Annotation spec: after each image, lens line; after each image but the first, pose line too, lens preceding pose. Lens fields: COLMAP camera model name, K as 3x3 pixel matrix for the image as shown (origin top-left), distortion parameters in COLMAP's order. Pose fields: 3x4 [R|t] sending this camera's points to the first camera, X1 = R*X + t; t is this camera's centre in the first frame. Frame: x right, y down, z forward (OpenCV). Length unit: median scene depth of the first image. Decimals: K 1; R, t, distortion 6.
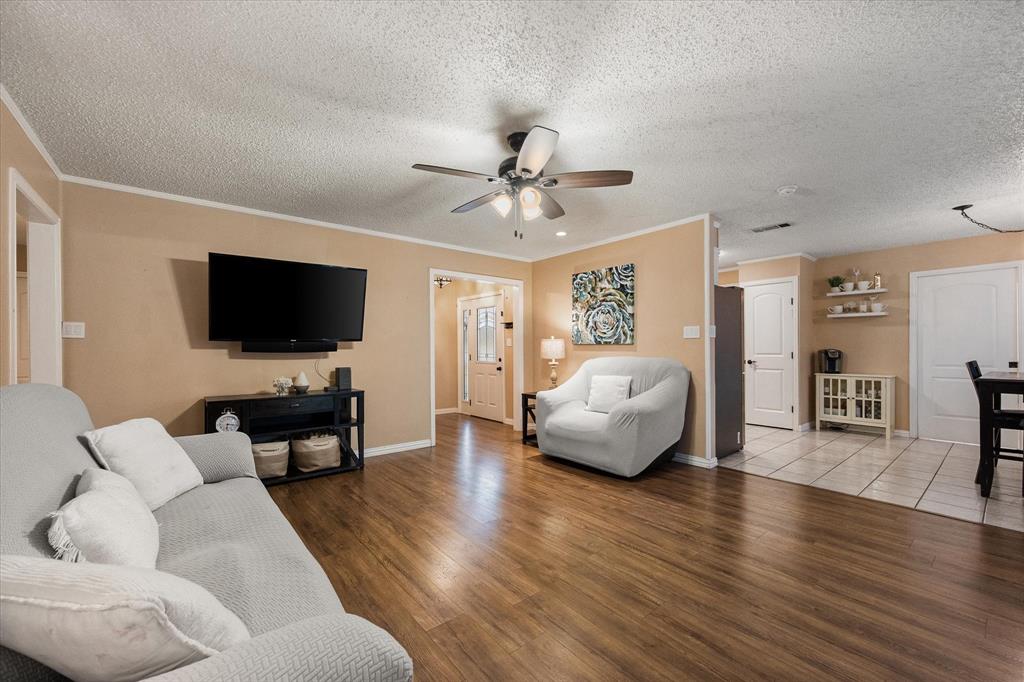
lens RADIAL K [[407.4, 0, 510.0], [0, 407.4, 347.7], [0, 0, 1]] dist [0.000504, -0.001132]
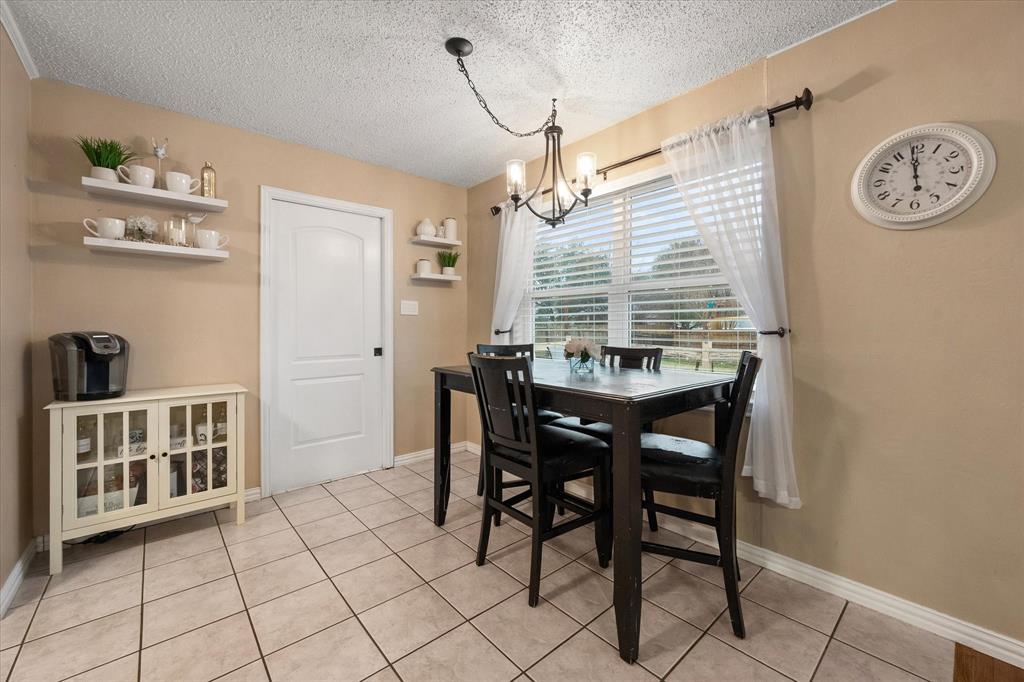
lens RADIAL K [[407.4, 0, 511.5], [0, 407.4, 330.7], [0, 0, 1]] dist [0.000504, -0.001132]
pose [[-0.038570, -0.003814, 0.999249, 0.461785], [0.001527, 0.999991, 0.003876, 0.001903], [-0.999255, 0.001675, -0.038564, 0.725643]]
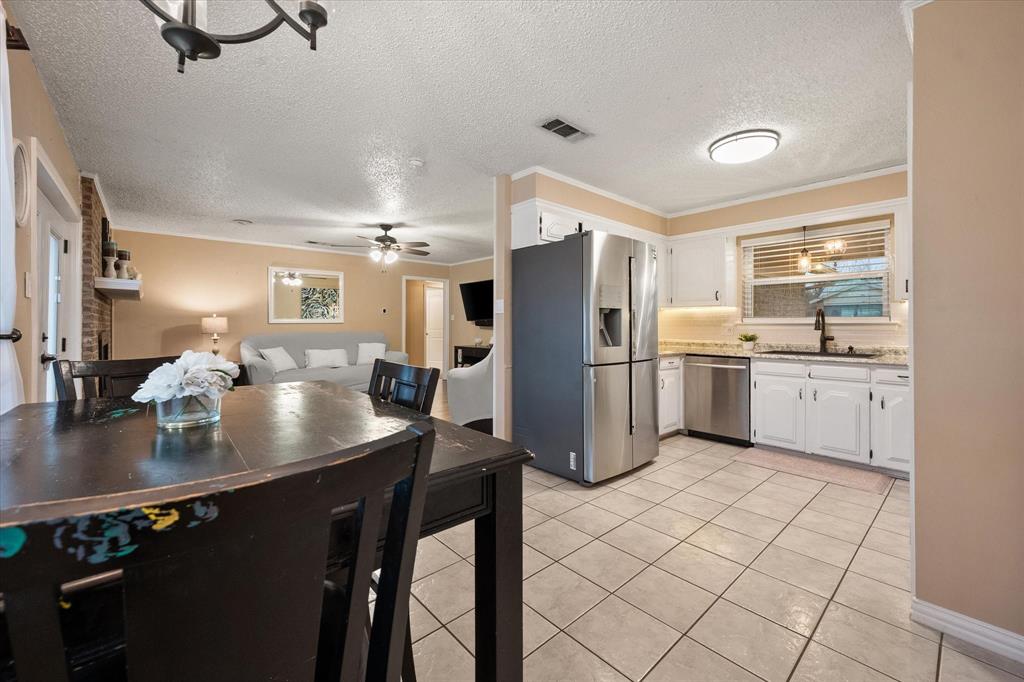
lens RADIAL K [[407.4, 0, 515.9], [0, 407.4, 323.4], [0, 0, 1]] dist [0.000504, -0.001132]
pose [[0.056116, 0.000600, -0.998424, 1.100962], [-0.000309, 1.000000, 0.000583, -0.002554], [0.998424, 0.000276, 0.056116, 0.785090]]
